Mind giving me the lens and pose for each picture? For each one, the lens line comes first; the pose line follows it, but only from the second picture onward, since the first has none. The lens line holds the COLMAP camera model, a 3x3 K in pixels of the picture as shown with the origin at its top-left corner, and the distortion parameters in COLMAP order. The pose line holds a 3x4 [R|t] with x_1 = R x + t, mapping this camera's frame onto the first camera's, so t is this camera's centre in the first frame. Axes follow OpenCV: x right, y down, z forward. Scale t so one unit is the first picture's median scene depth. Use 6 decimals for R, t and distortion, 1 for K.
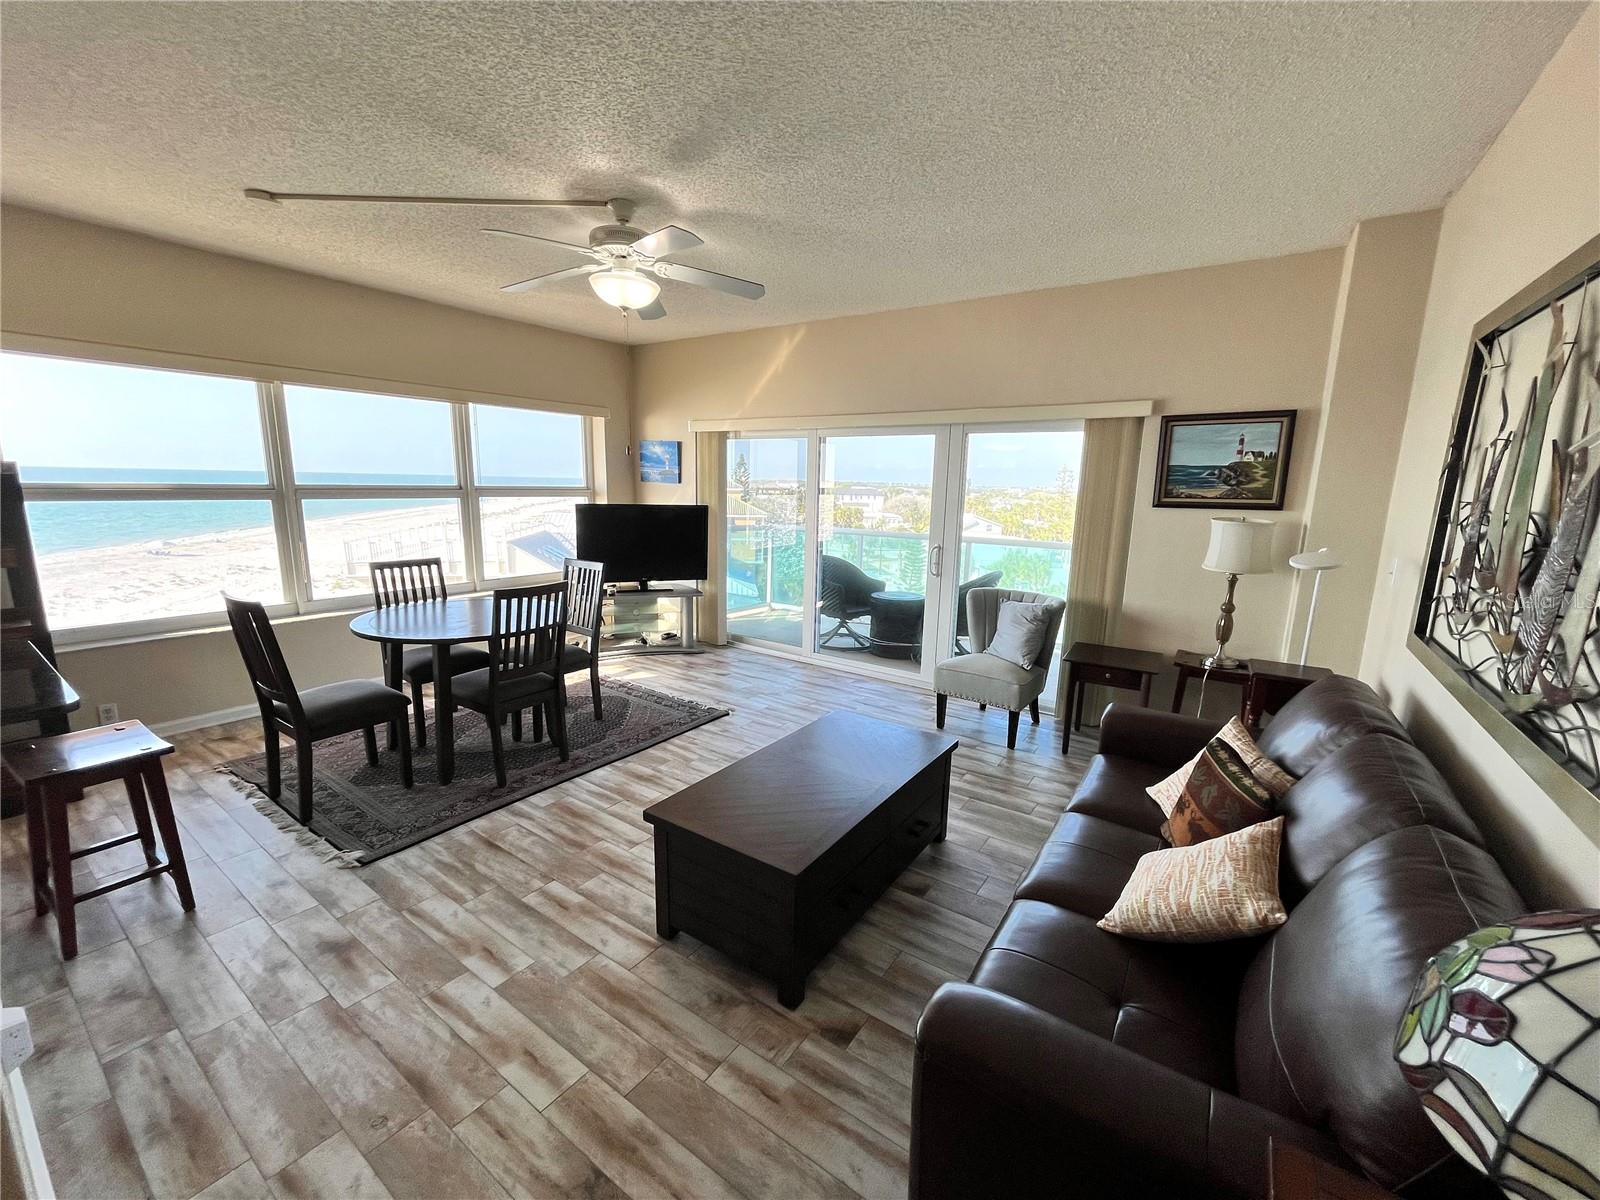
lens RADIAL K [[644.8, 0, 796.8], [0, 644.8, 603.5], [0, 0, 1]] dist [0.000111, -0.000190]
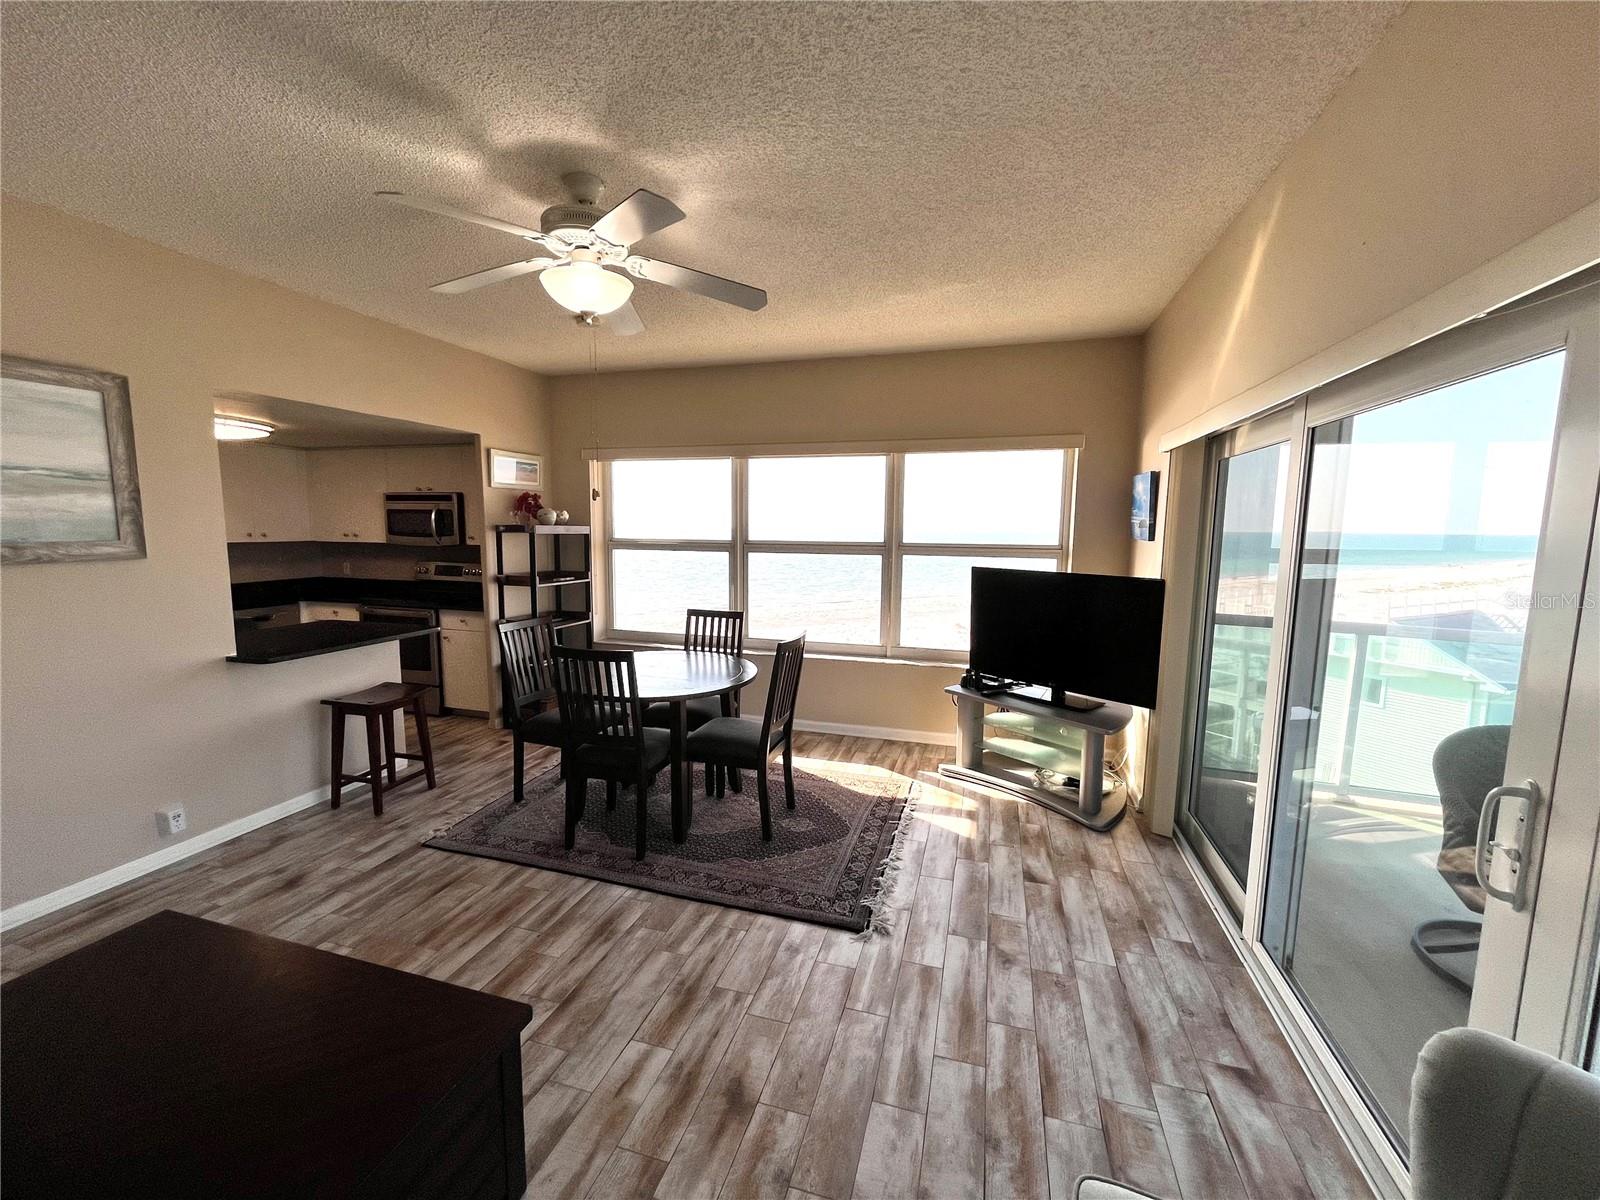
lens RADIAL K [[644.8, 0, 796.8], [0, 644.8, 603.5], [0, 0, 1]] dist [0.000111, -0.000190]
pose [[0.307976, 0.091237, -0.947009, 0.446381], [-0.177465, 0.983430, 0.037033, -0.145693], [0.934696, 0.156655, 0.319065, 0.807713]]
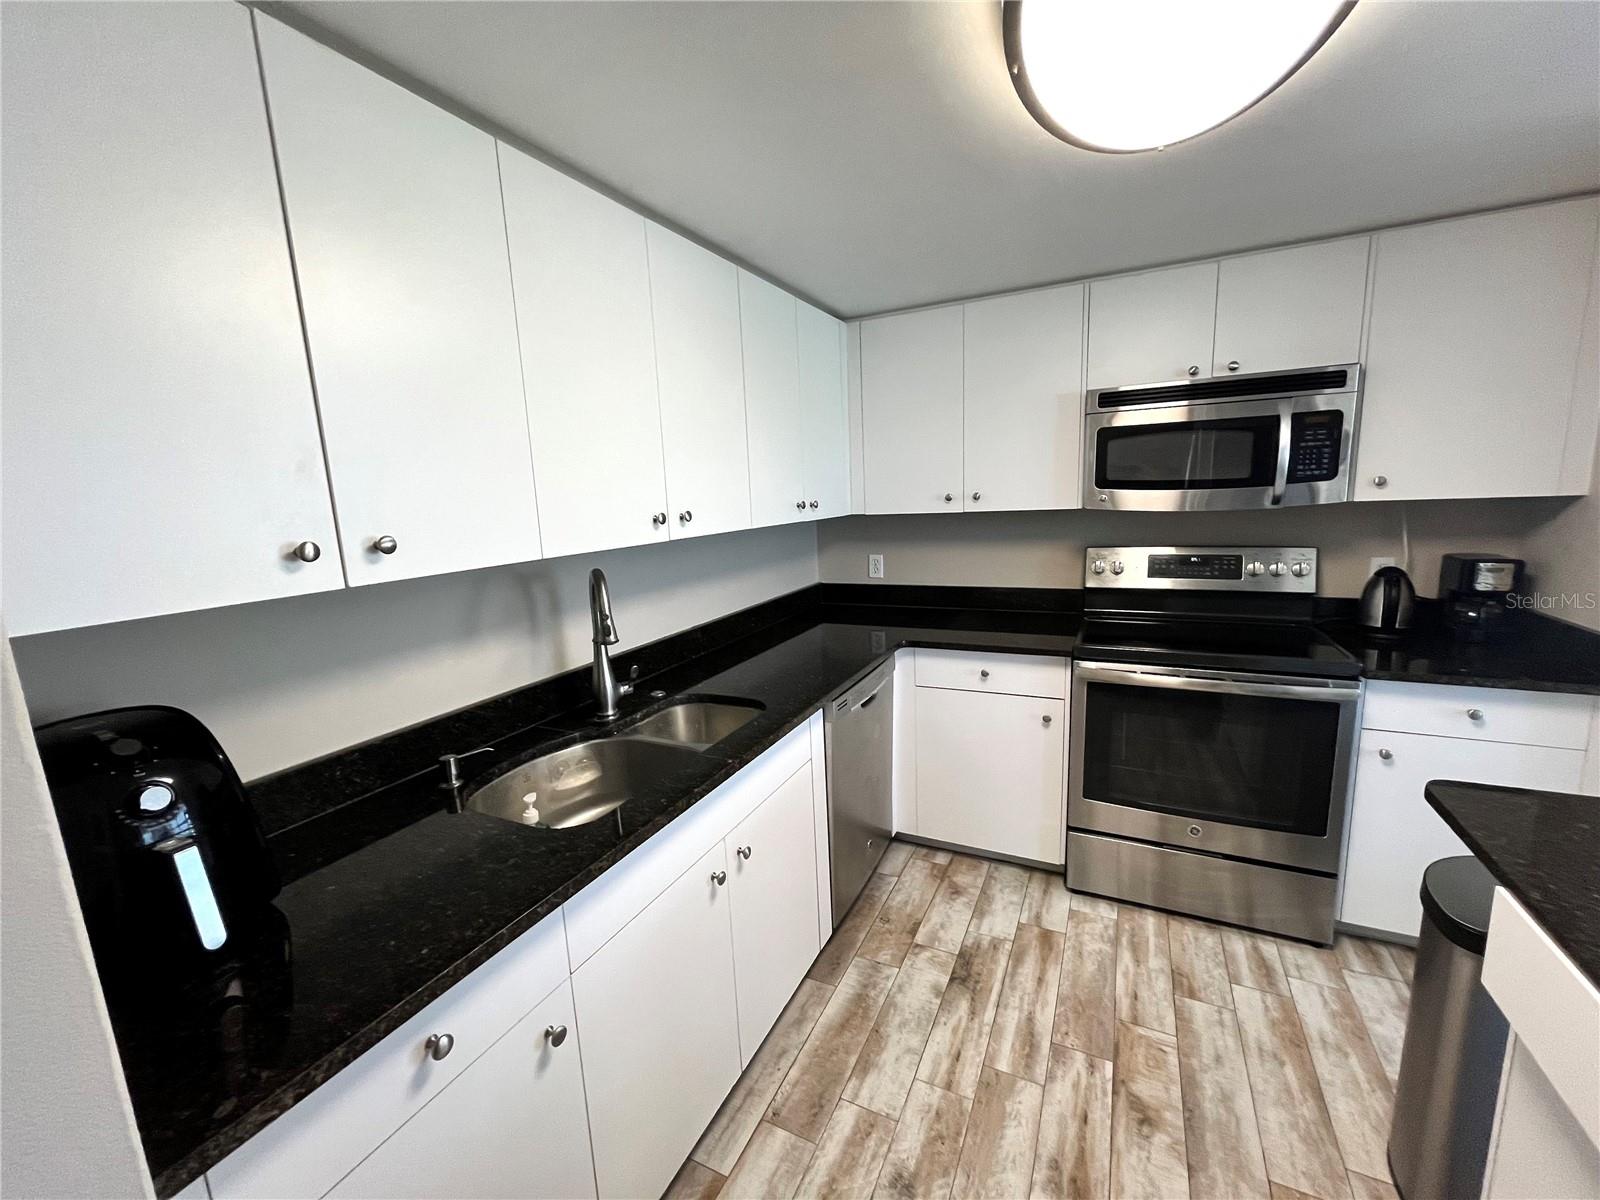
lens RADIAL K [[644.8, 0, 796.8], [0, 644.8, 603.5], [0, 0, 1]] dist [0.000111, -0.000190]
pose [[0.133541, 0.138430, -0.981328, -0.616561], [-0.132937, 0.983750, 0.120682, -0.013370], [0.982087, 0.114338, 0.149773, 0.044242]]
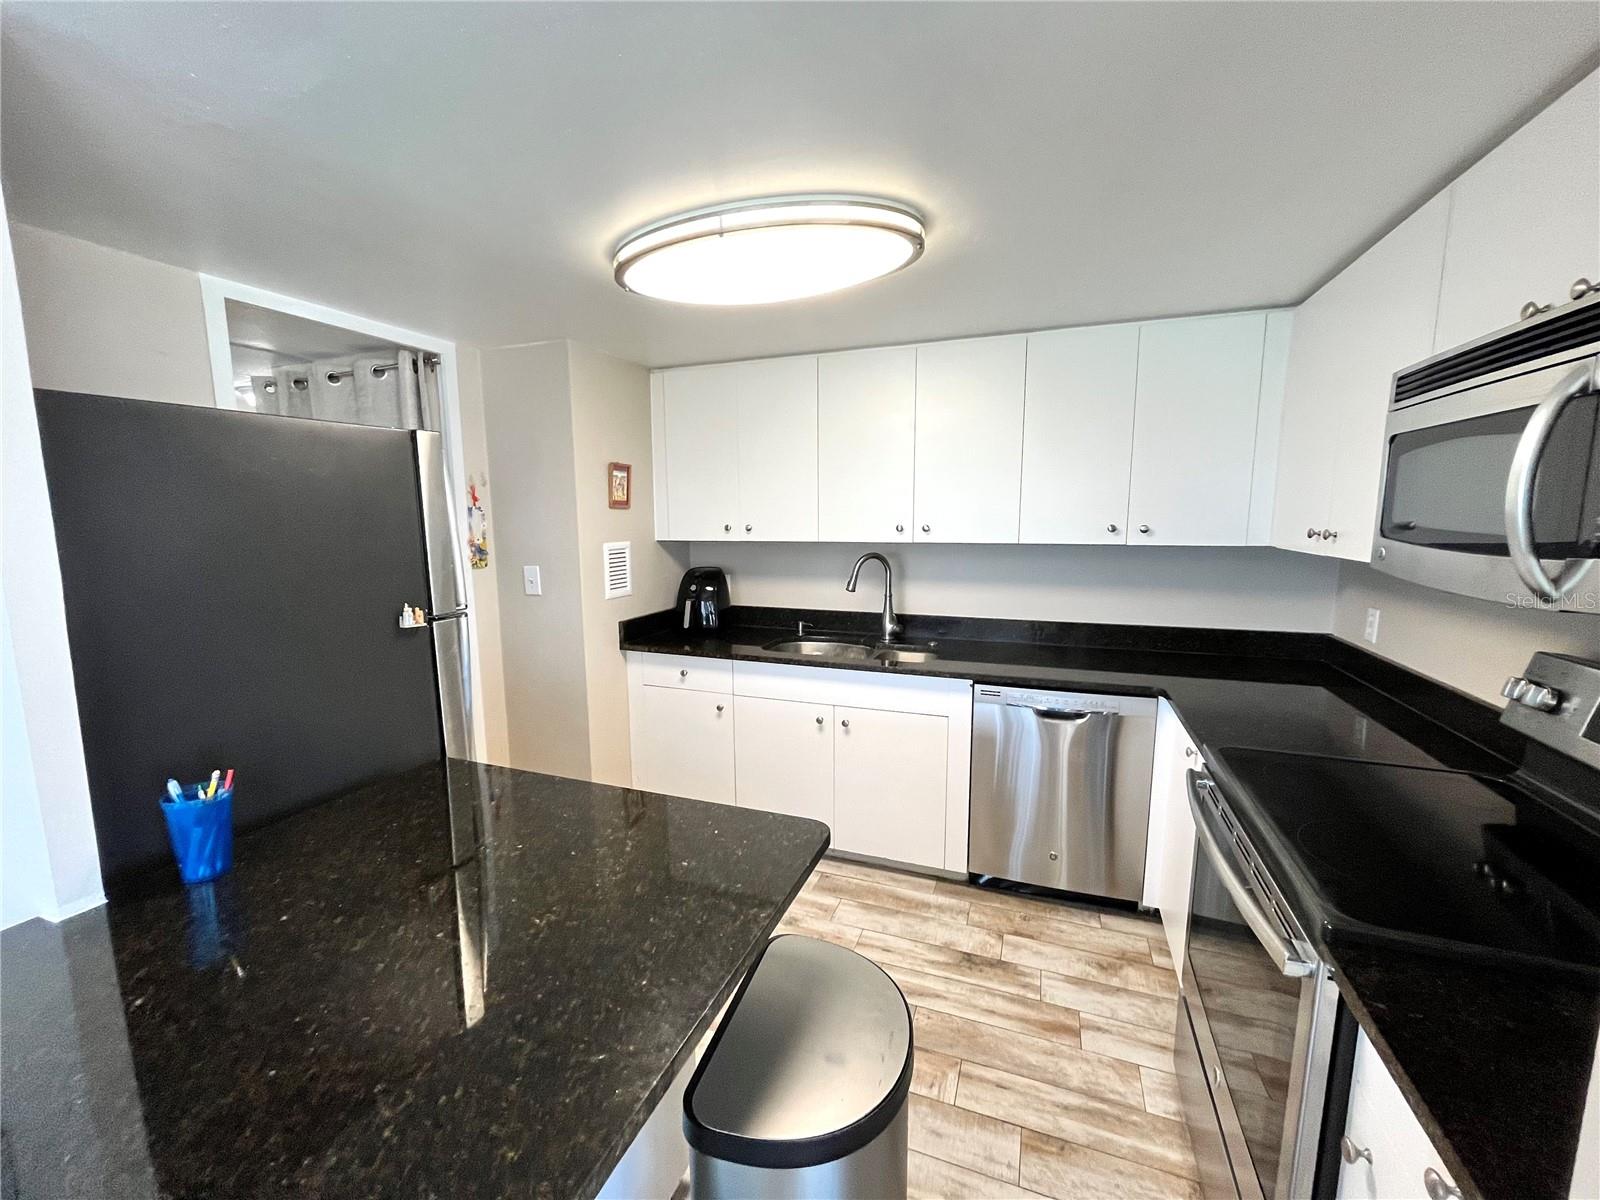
lens RADIAL K [[644.8, 0, 796.8], [0, 644.8, 603.5], [0, 0, 1]] dist [0.000111, -0.000190]
pose [[-0.971926, 0.013861, -0.234880, -0.773181], [-0.061499, 0.948595, 0.310461, -0.133185], [0.227109, 0.316190, -0.921111, 0.637132]]
